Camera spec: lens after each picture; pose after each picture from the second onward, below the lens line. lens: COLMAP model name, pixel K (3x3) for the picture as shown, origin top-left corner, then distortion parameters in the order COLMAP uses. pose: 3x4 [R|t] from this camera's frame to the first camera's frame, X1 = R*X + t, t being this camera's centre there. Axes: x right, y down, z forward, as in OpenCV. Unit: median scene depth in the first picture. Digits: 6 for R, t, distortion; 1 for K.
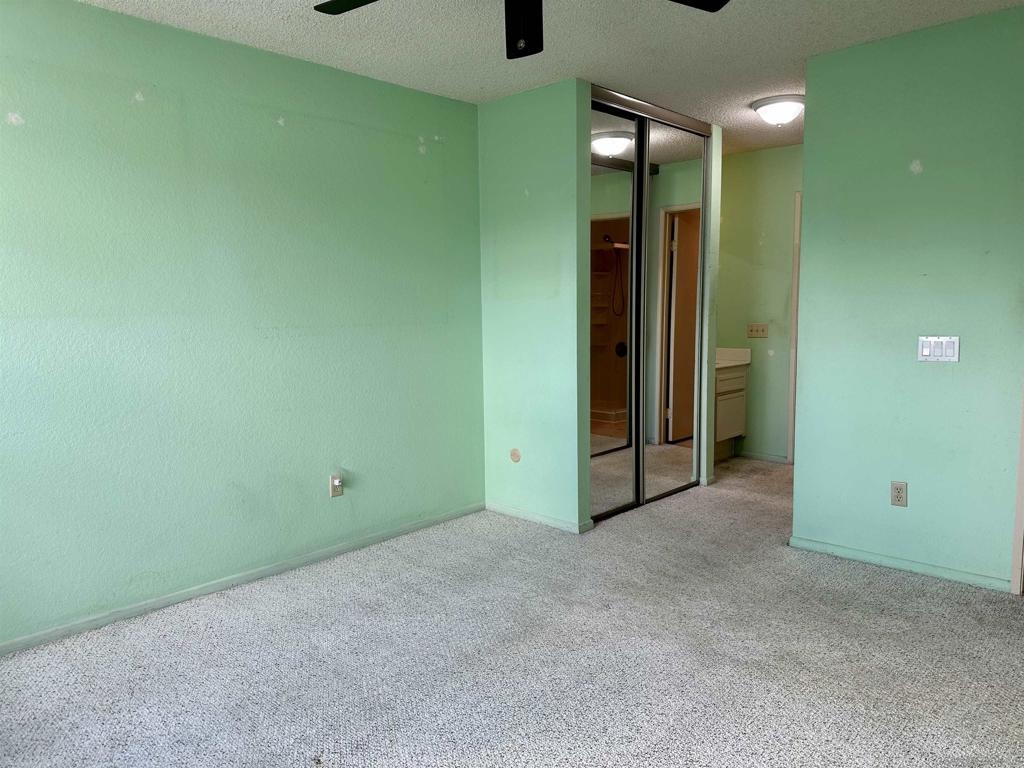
lens RADIAL K [[719.0, 0, 512.0], [0, 719.0, 384.0], [0, 0, 1]] dist [0.180378, -0.285925]
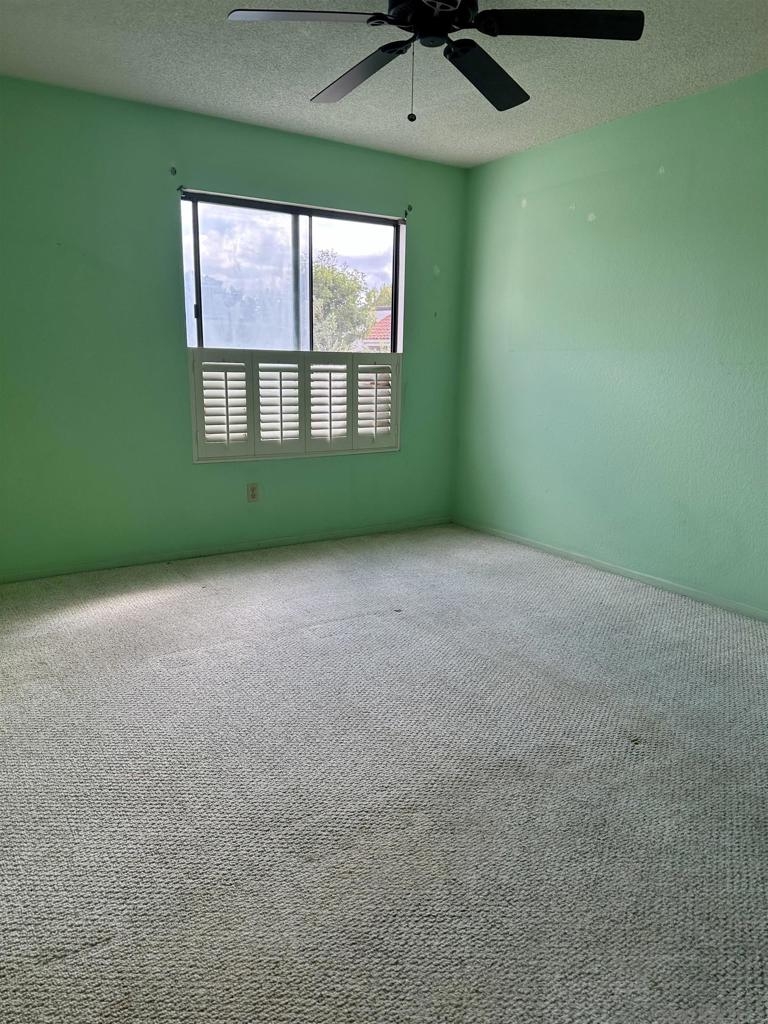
lens RADIAL K [[719.0, 0, 380.1], [0, 719.0, 515.4], [0, 0, 1]] dist [0.180378, -0.285925]
pose [[-0.262661, 0.217780, -0.939990, 0.703639], [-0.108144, 0.961413, 0.252962, -0.075178], [0.958809, 0.168098, -0.228974, 0.697337]]
